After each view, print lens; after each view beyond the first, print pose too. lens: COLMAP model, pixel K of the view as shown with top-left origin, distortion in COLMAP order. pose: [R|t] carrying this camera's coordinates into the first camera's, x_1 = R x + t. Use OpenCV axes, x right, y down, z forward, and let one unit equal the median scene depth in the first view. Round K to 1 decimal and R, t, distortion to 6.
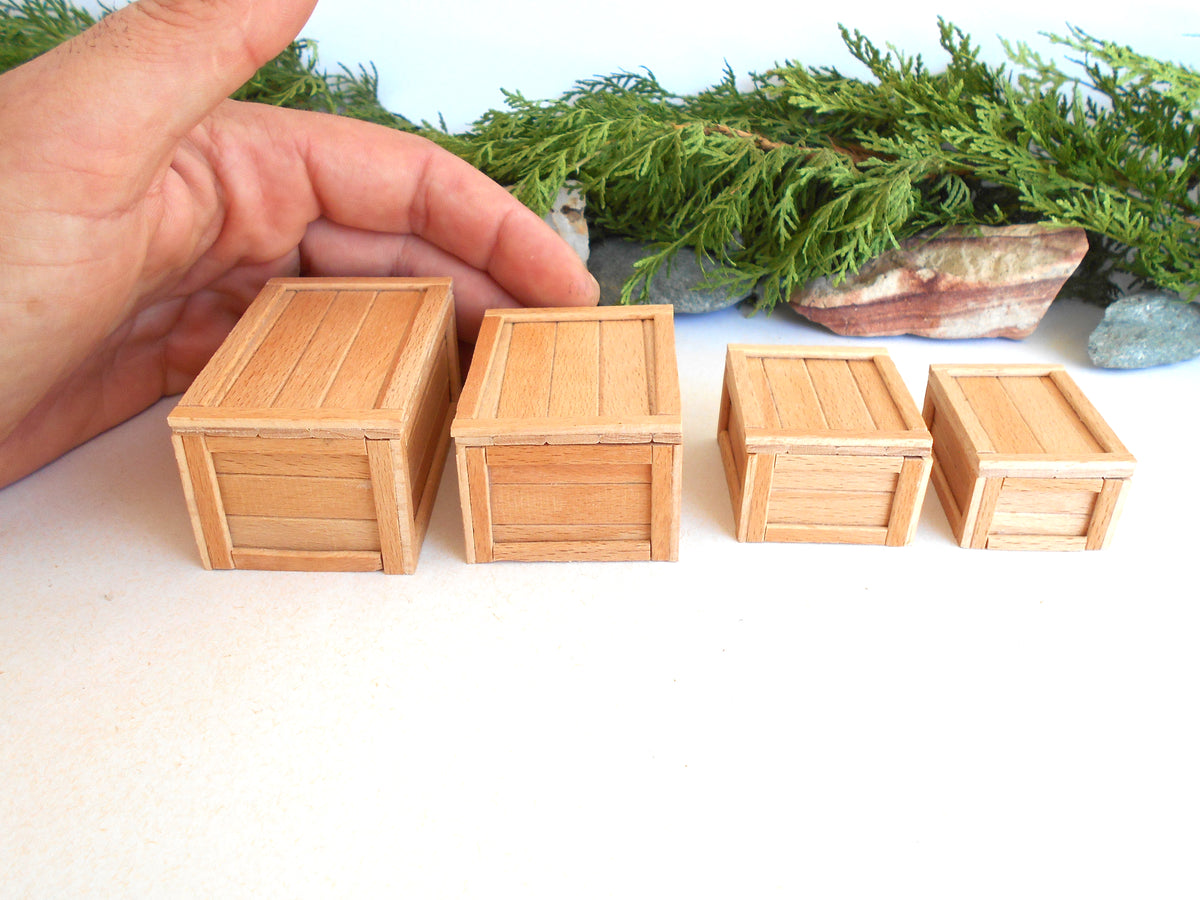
lens RADIAL K [[1067.3, 0, 611.7], [0, 1067.3, 450.4], [0, 0, 1]] dist [-0.009401, 0.010837]
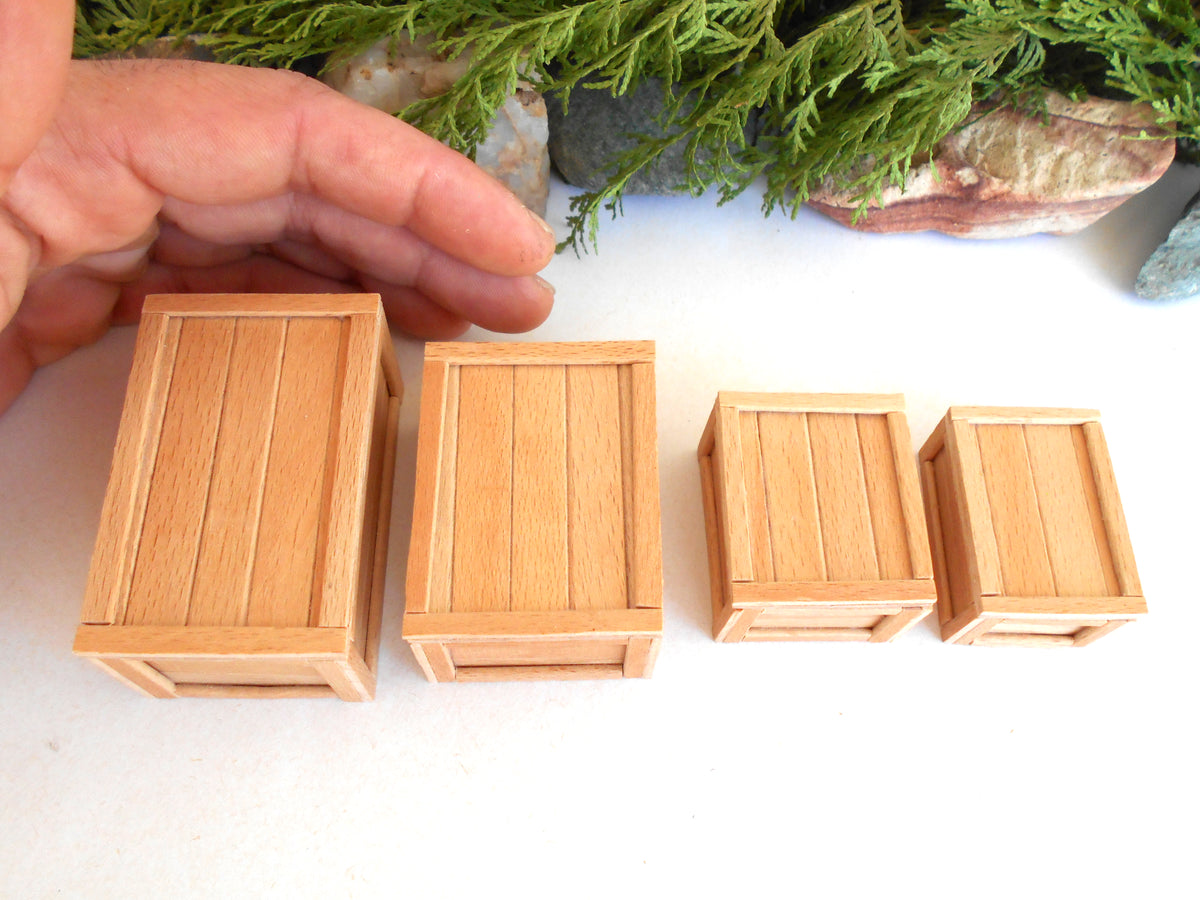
lens RADIAL K [[1046.5, 0, 606.5], [0, 1046.5, 444.1], [0, 0, 1]] dist [-0.025463, 0.033329]
pose [[0.999090, -0.002747, 0.042558, -0.011926], [-0.020954, 0.837530, 0.545989, -0.418039], [-0.037143, -0.546384, 0.836710, 0.238142]]
